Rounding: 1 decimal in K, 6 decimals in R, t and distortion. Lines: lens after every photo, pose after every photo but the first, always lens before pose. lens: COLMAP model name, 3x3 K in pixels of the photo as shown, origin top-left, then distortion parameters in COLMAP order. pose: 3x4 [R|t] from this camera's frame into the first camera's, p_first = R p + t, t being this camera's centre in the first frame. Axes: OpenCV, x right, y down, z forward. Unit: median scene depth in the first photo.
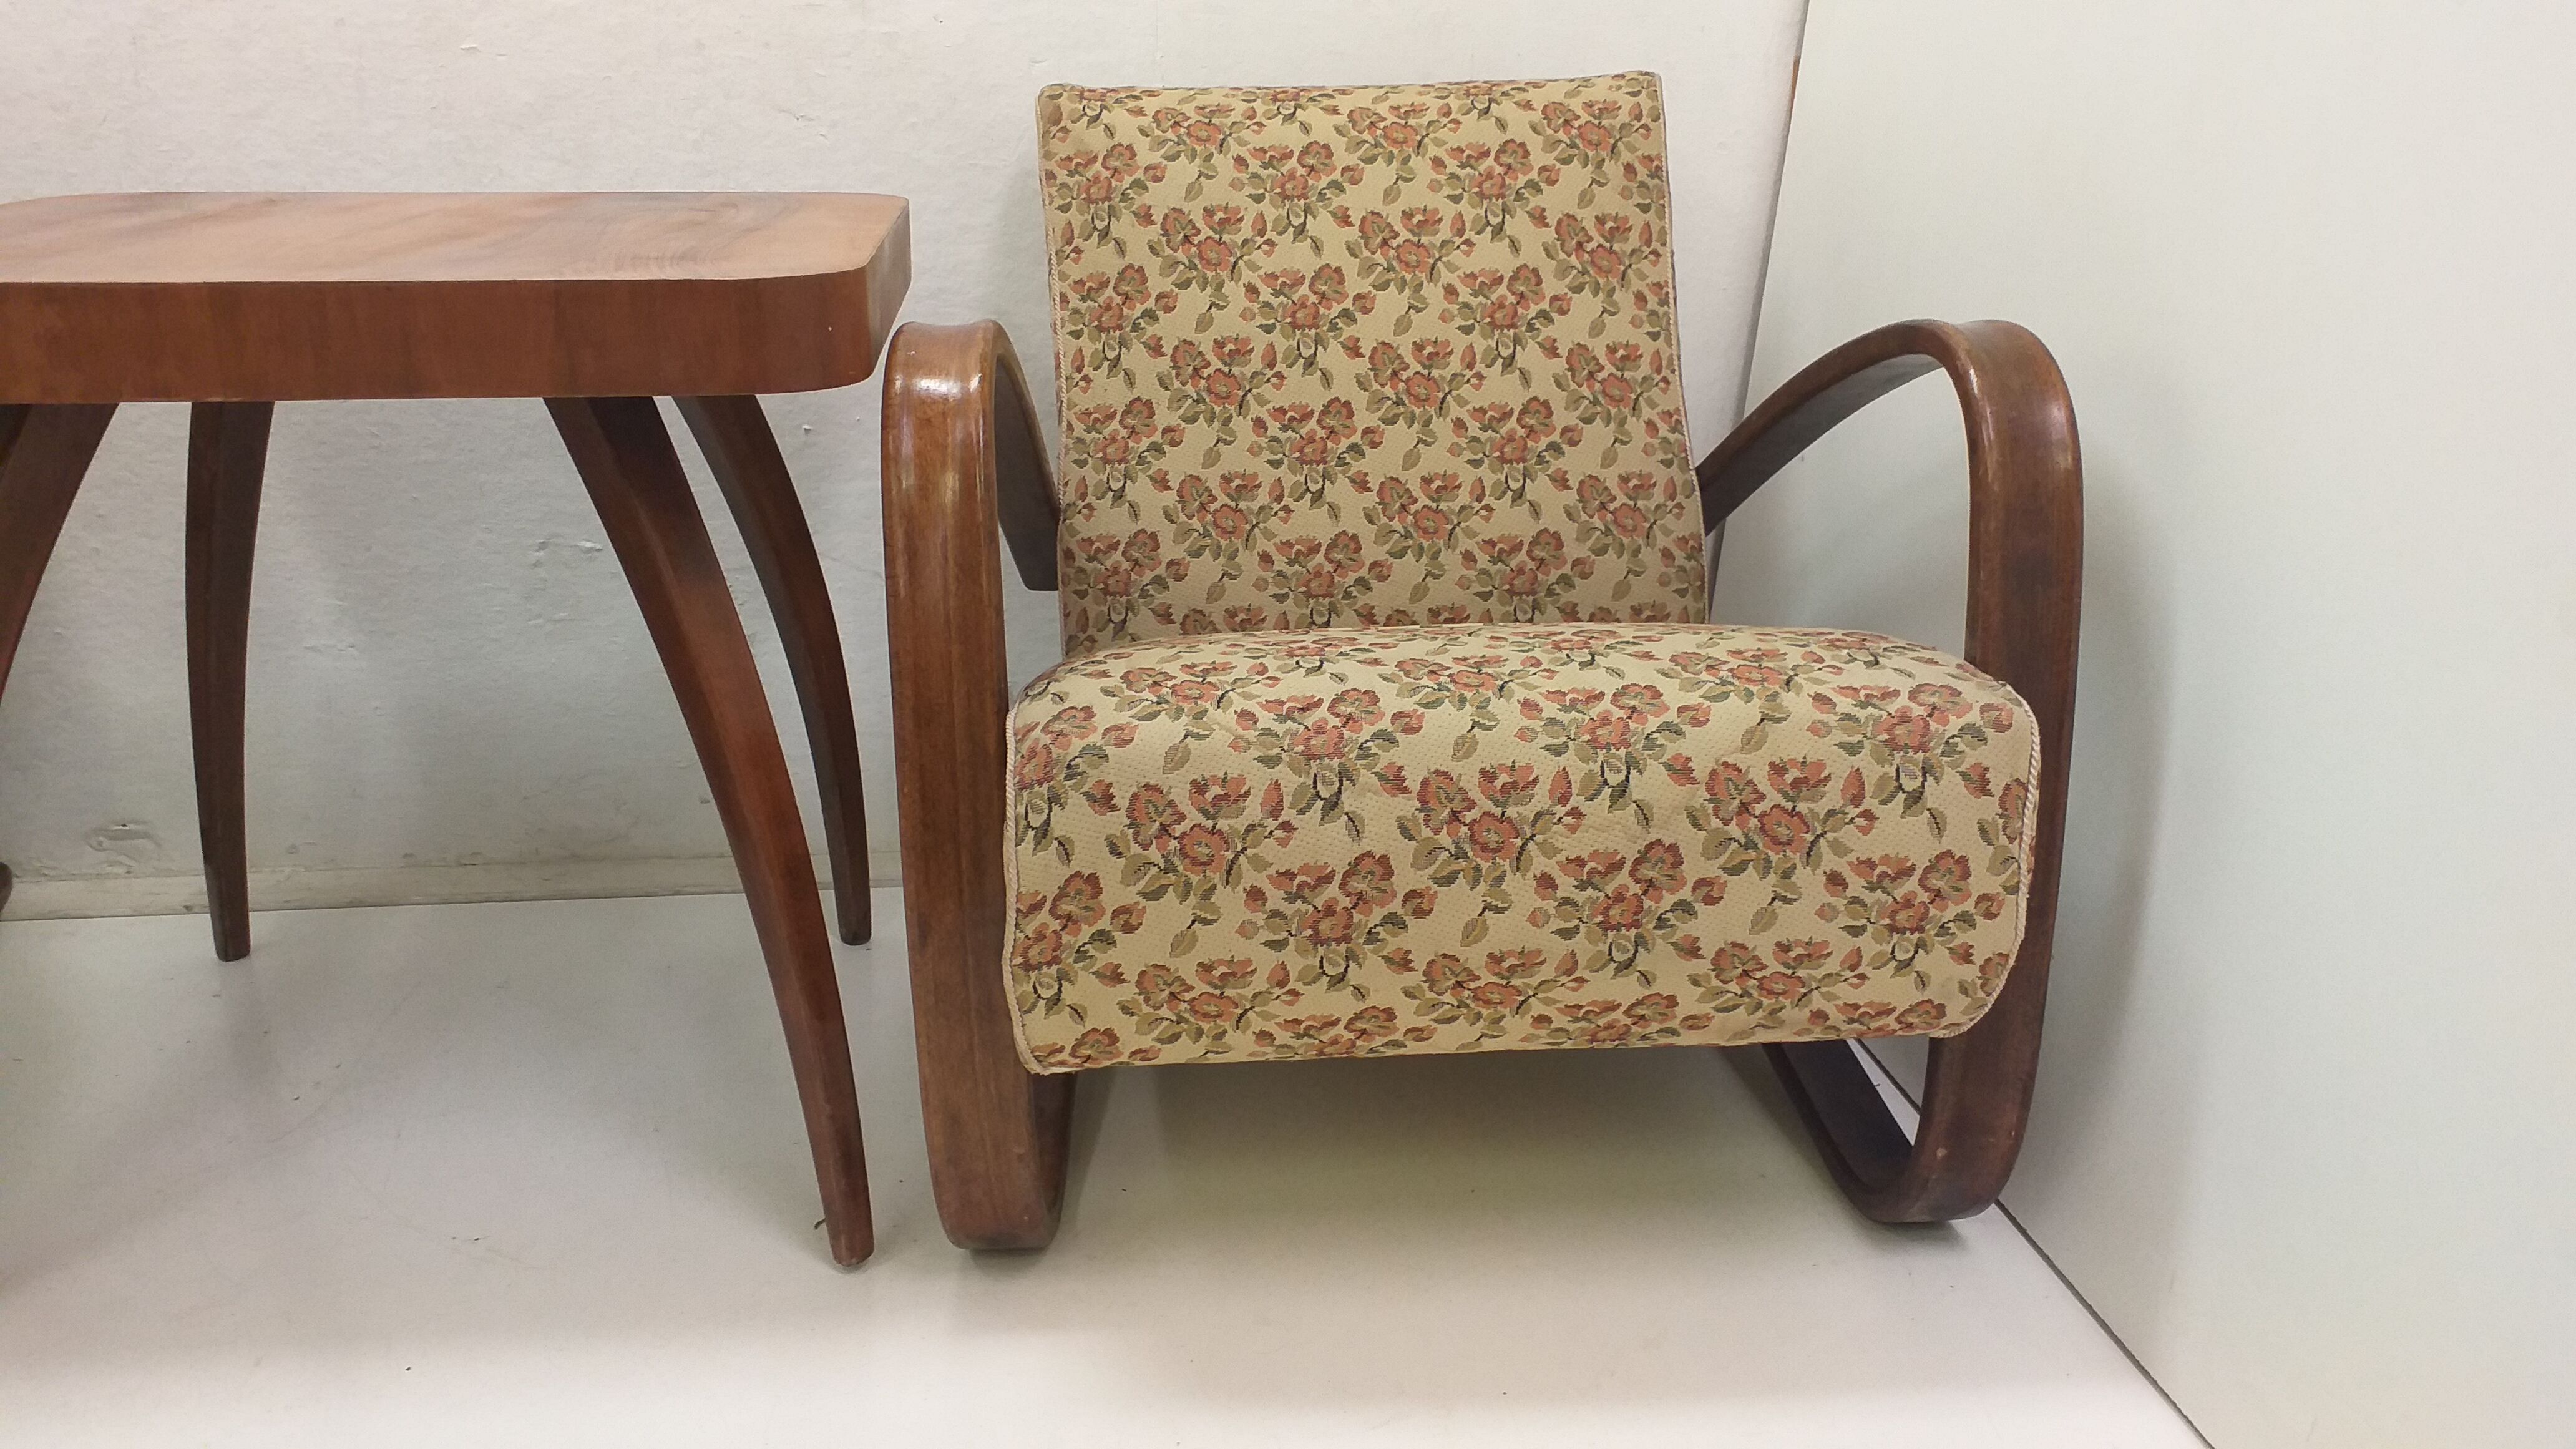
lens RADIAL K [[2073.1, 0, 1216.0], [0, 2073.1, 744.9], [0, 0, 1]] dist [0.095846, -0.166484]
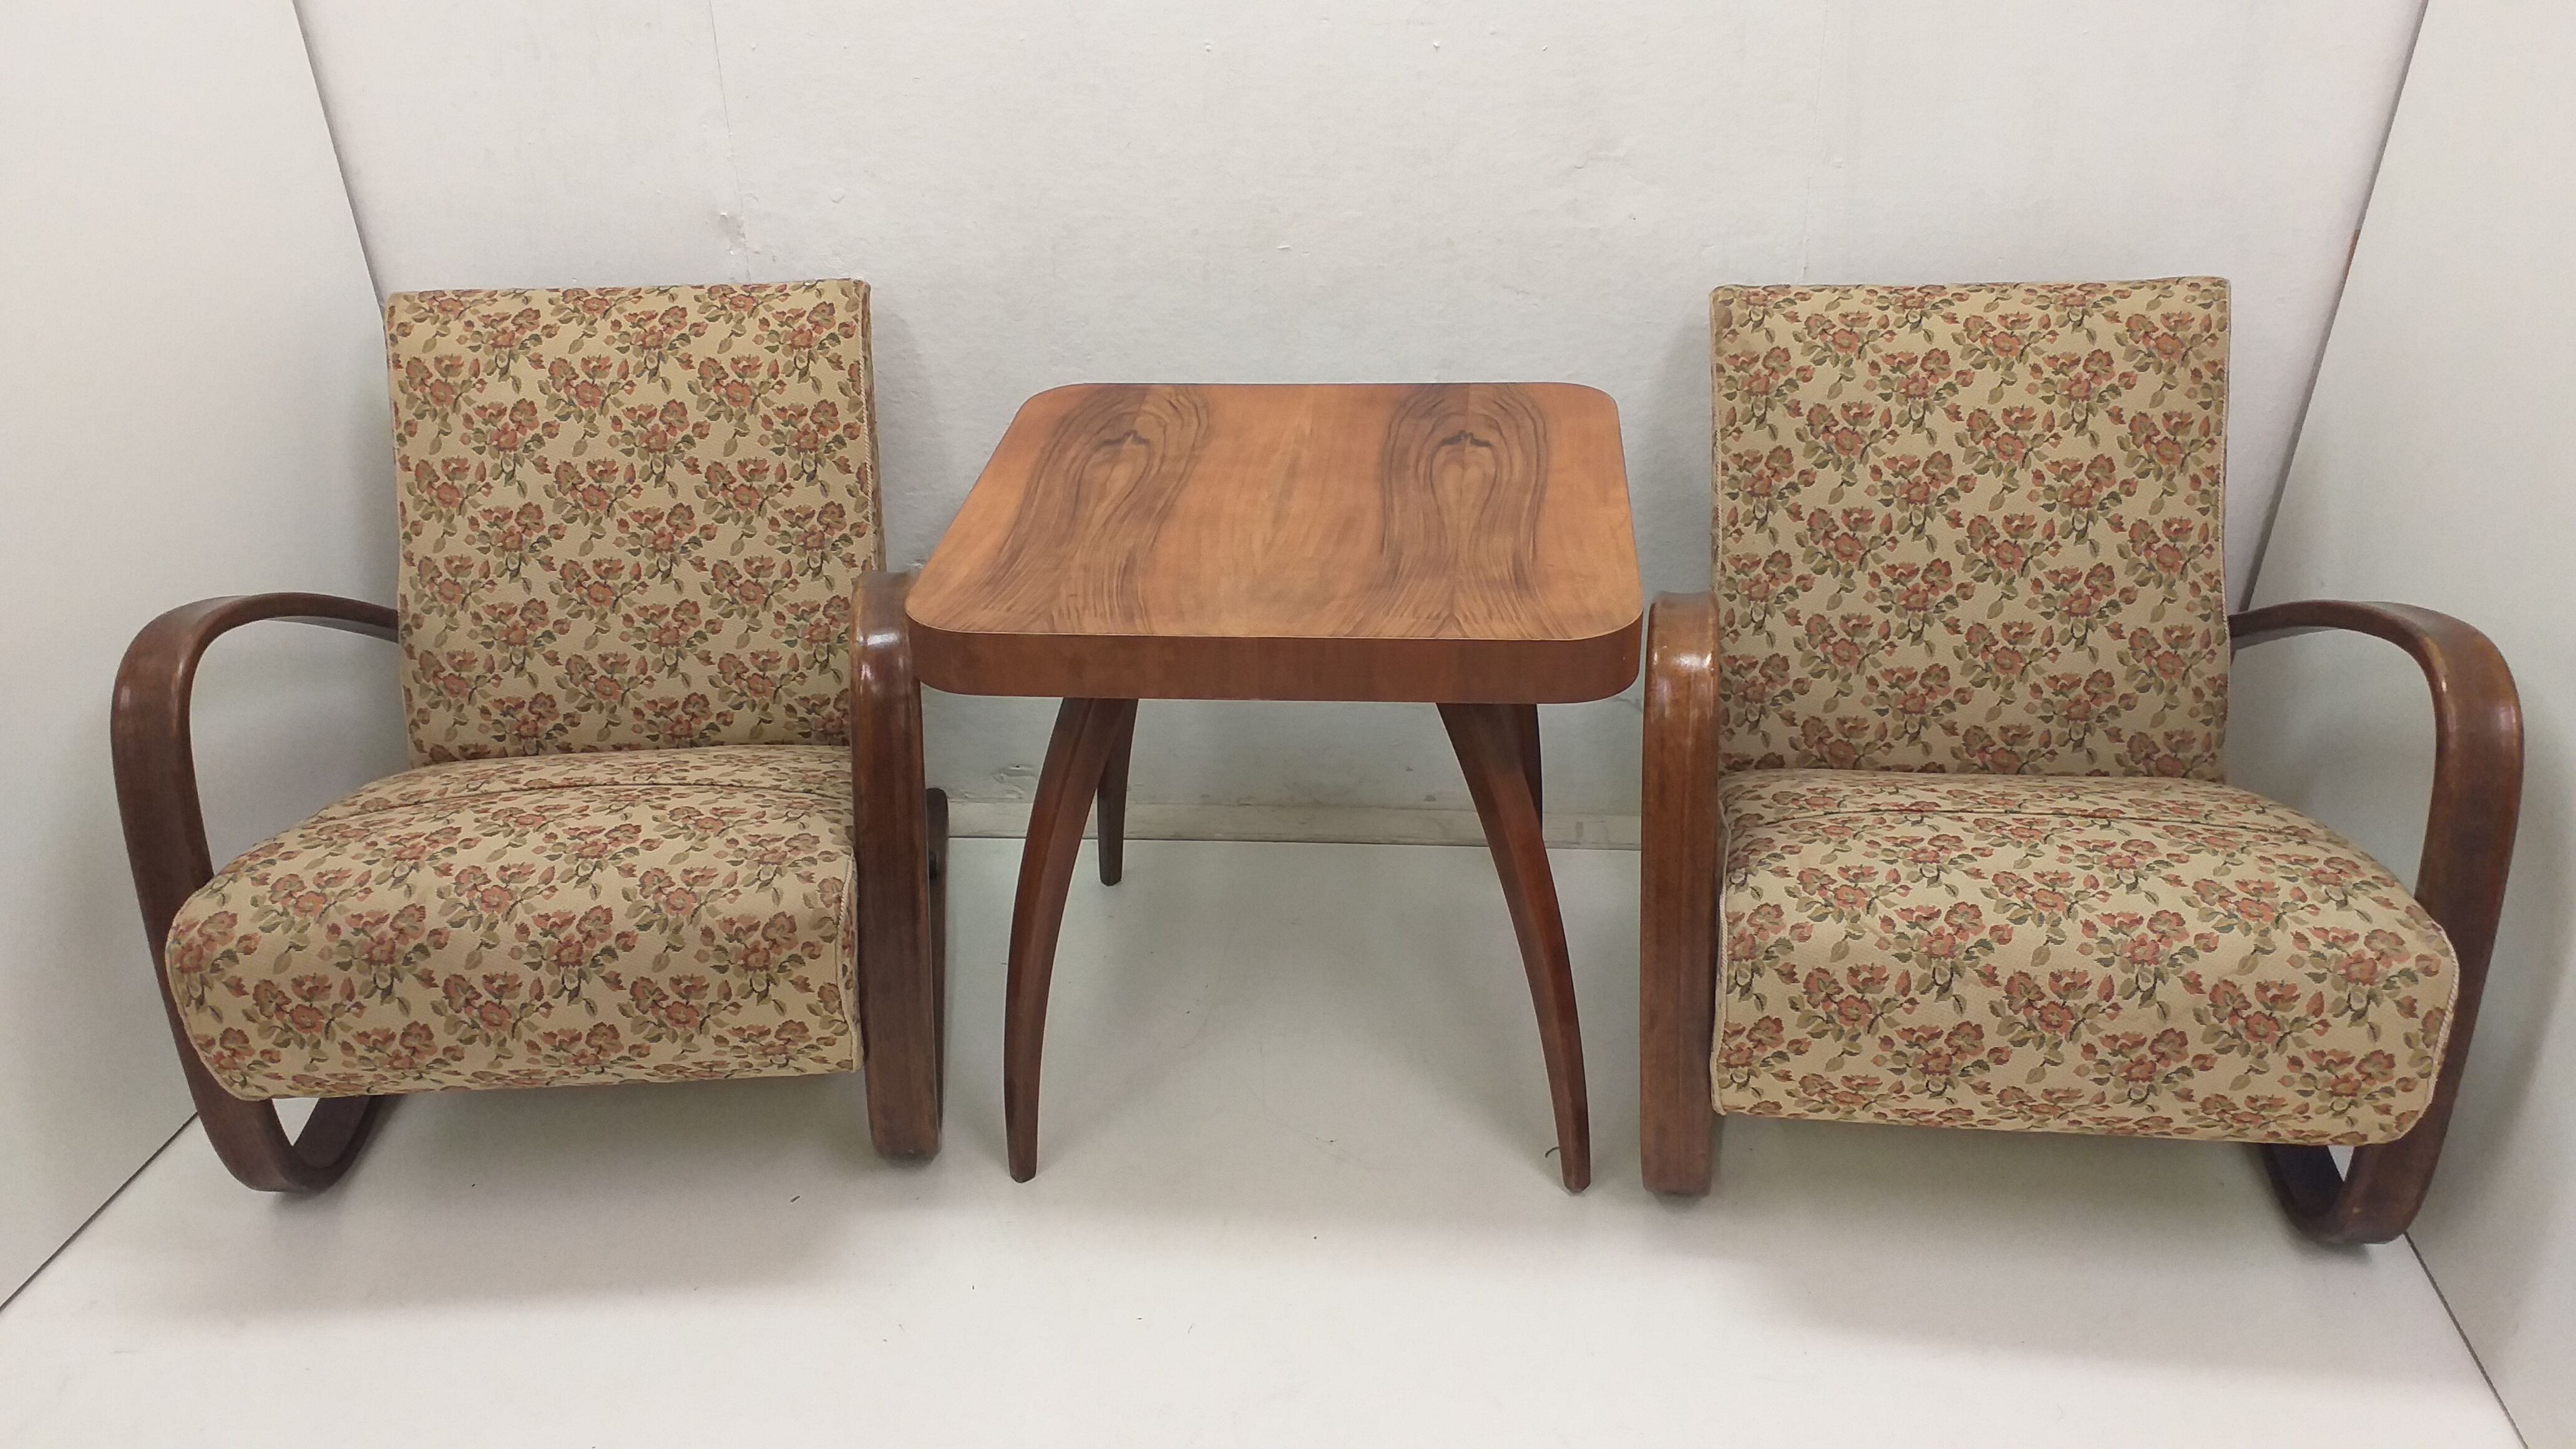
lens RADIAL K [[2073.1, 0, 1267.8], [0, 2073.1, 718.2], [0, 0, 1]] dist [0.095846, -0.166484]
pose [[0.980947, 0.059010, -0.185097, -0.106865], [-0.028642, 0.986270, 0.162639, -0.271536], [0.192152, -0.154238, 0.969169, -0.370491]]
